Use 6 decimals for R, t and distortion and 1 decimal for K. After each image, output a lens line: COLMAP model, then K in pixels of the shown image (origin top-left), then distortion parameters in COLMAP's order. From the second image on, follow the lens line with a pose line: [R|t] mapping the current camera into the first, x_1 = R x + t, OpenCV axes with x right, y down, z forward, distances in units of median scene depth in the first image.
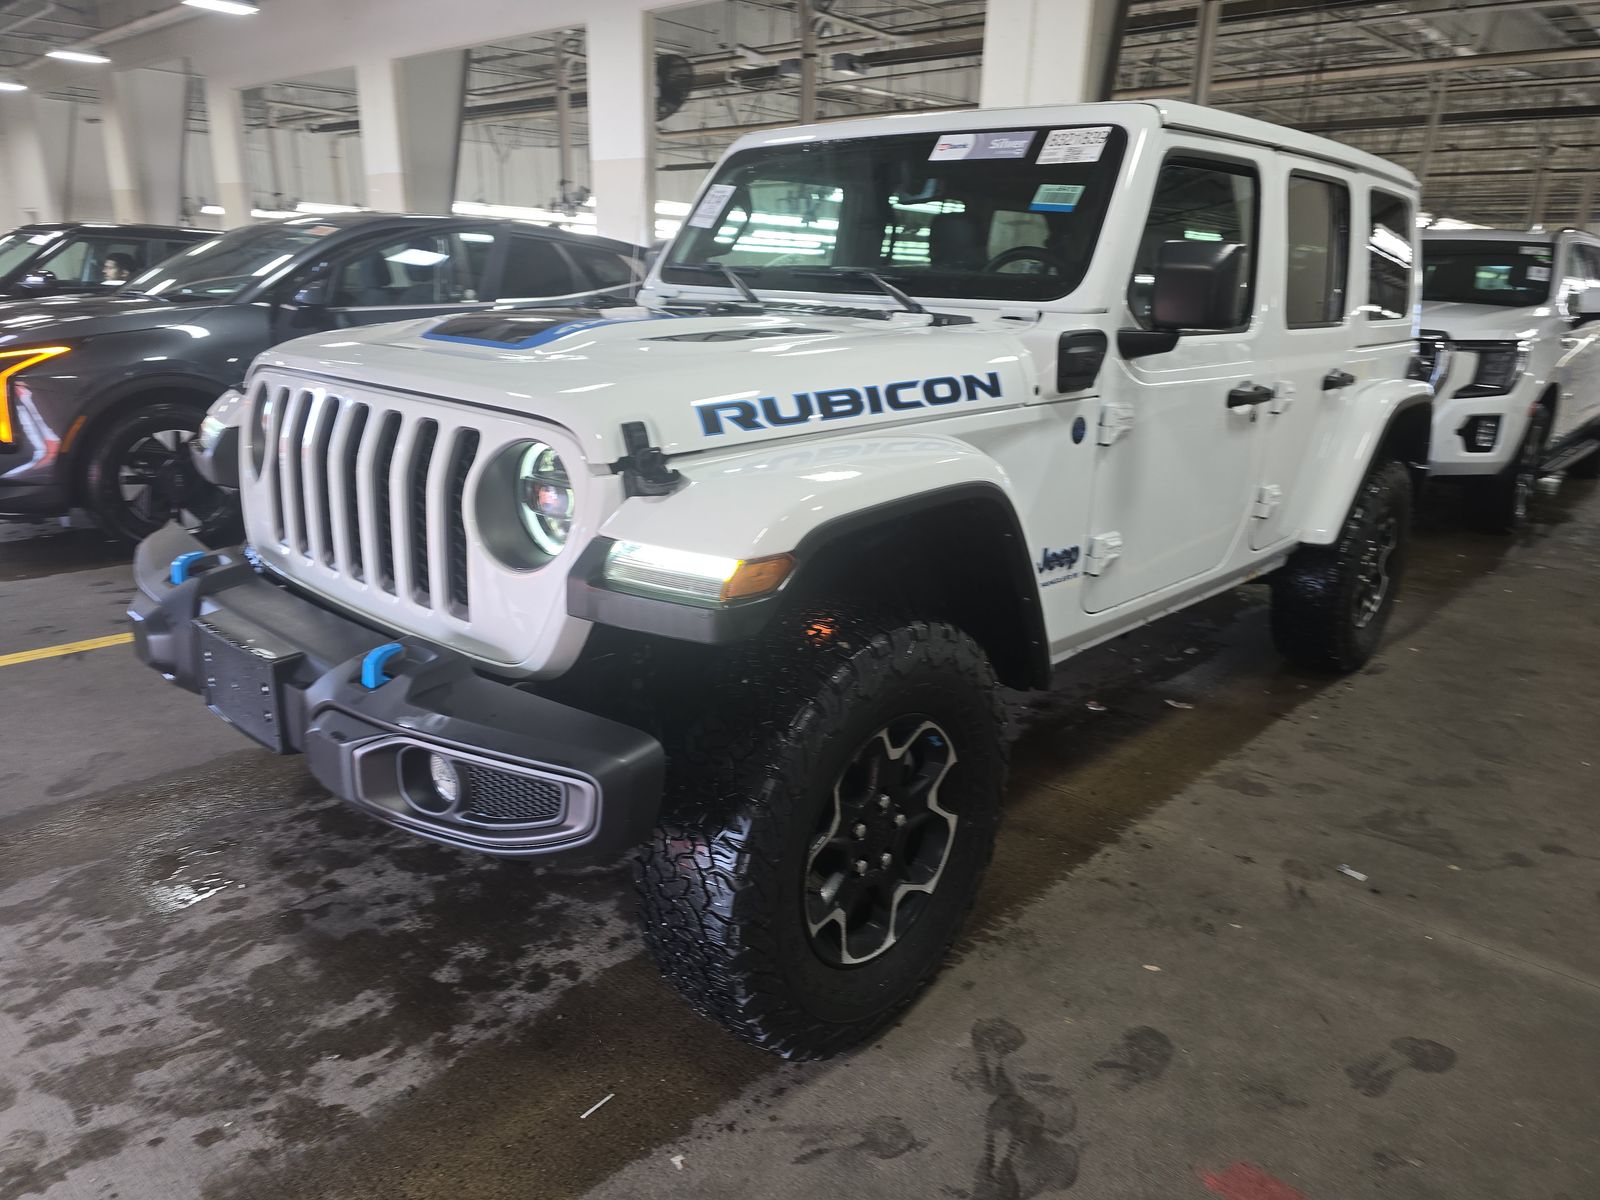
lens RADIAL K [[1079.9, 0, 800.0], [0, 1079.9, 600.0], [0, 0, 1]] dist [0.058928, -0.053119]
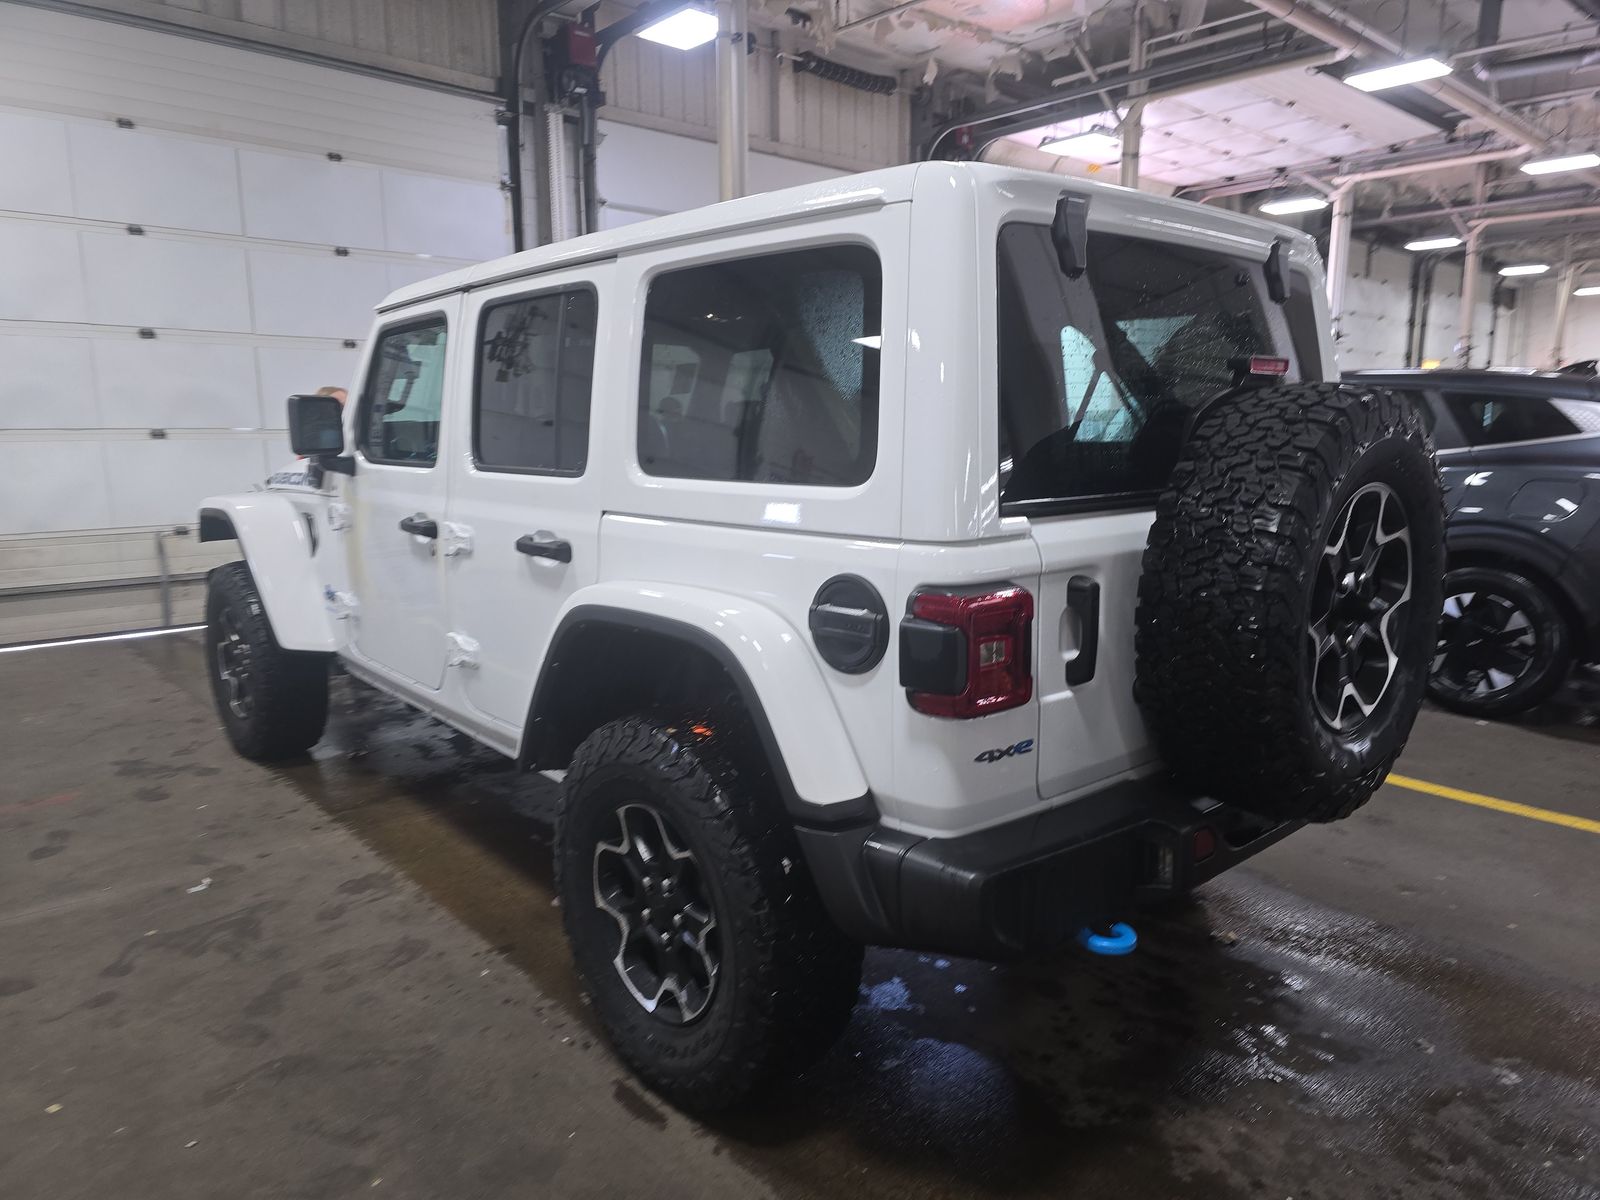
lens RADIAL K [[1079.9, 0, 800.0], [0, 1079.9, 600.0], [0, 0, 1]] dist [0.058928, -0.053119]
pose [[-0.112960, 0.129994, -0.985059, 1.649120], [-0.286044, 0.945179, 0.157533, -0.454762], [0.951535, 0.299565, -0.069584, 1.683500]]
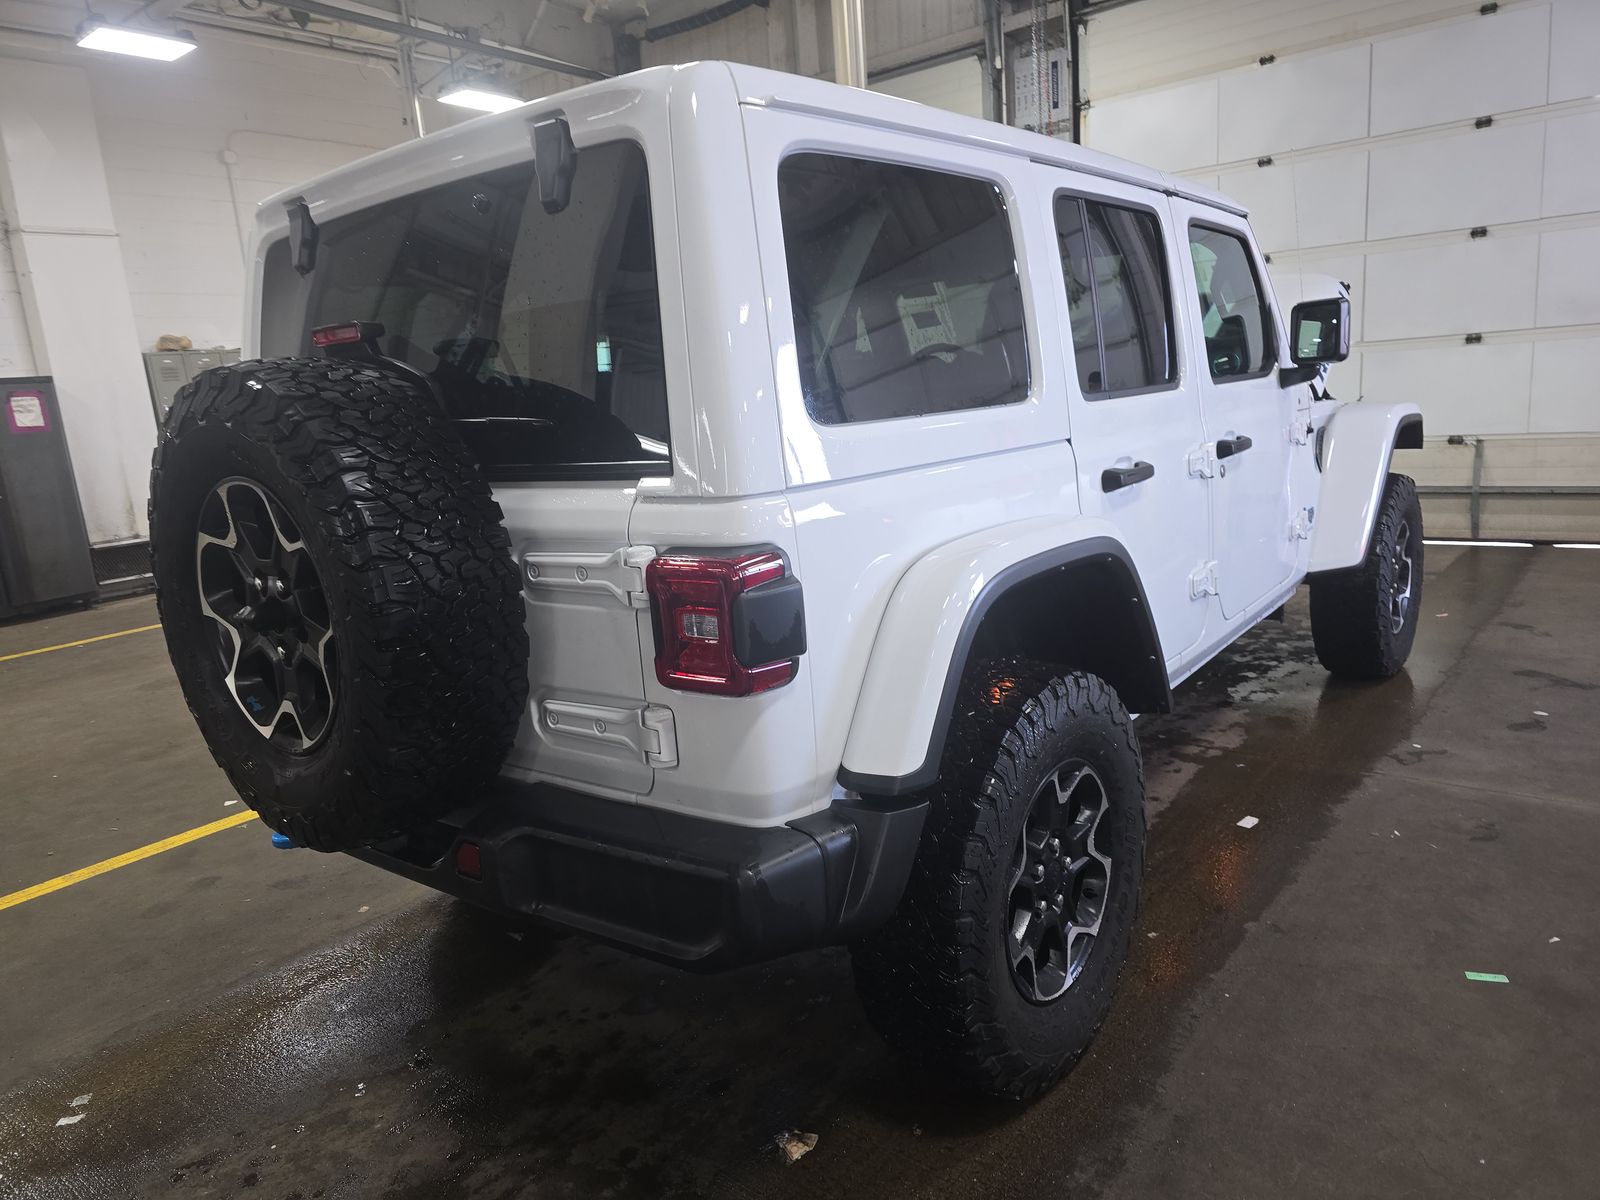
lens RADIAL K [[1079.9, 0, 800.0], [0, 1079.9, 600.0], [0, 0, 1]] dist [0.058928, -0.053119]
pose [[-0.996880, 0.056238, -0.055390, 0.683850], [0.024146, 0.885335, 0.464326, -0.720186], [0.075151, 0.461540, -0.883930, 2.513227]]
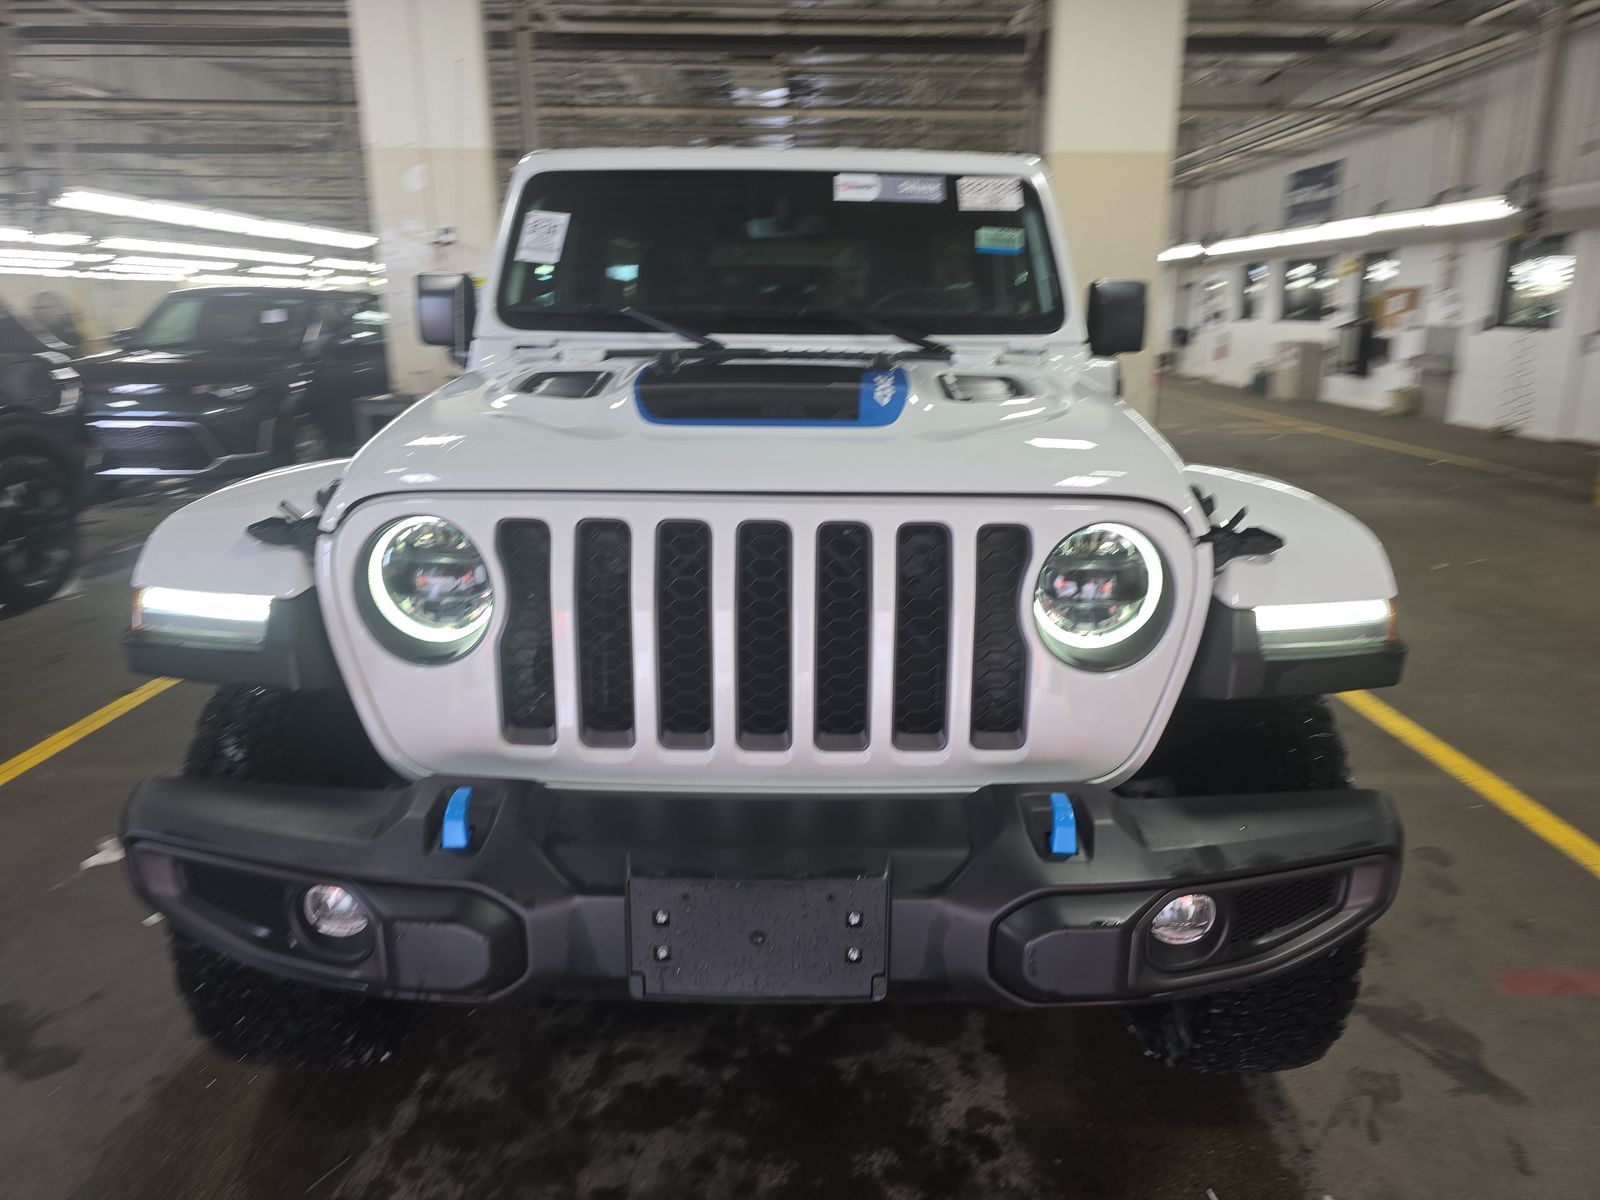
lens RADIAL K [[1079.9, 0, 800.0], [0, 1079.9, 600.0], [0, 0, 1]] dist [0.058928, -0.053119]
pose [[0.746103, -0.199816, 0.635141, -0.595424], [0.208063, 0.976106, 0.062670, -0.114372], [-0.632487, 0.085391, 0.769850, 0.283514]]
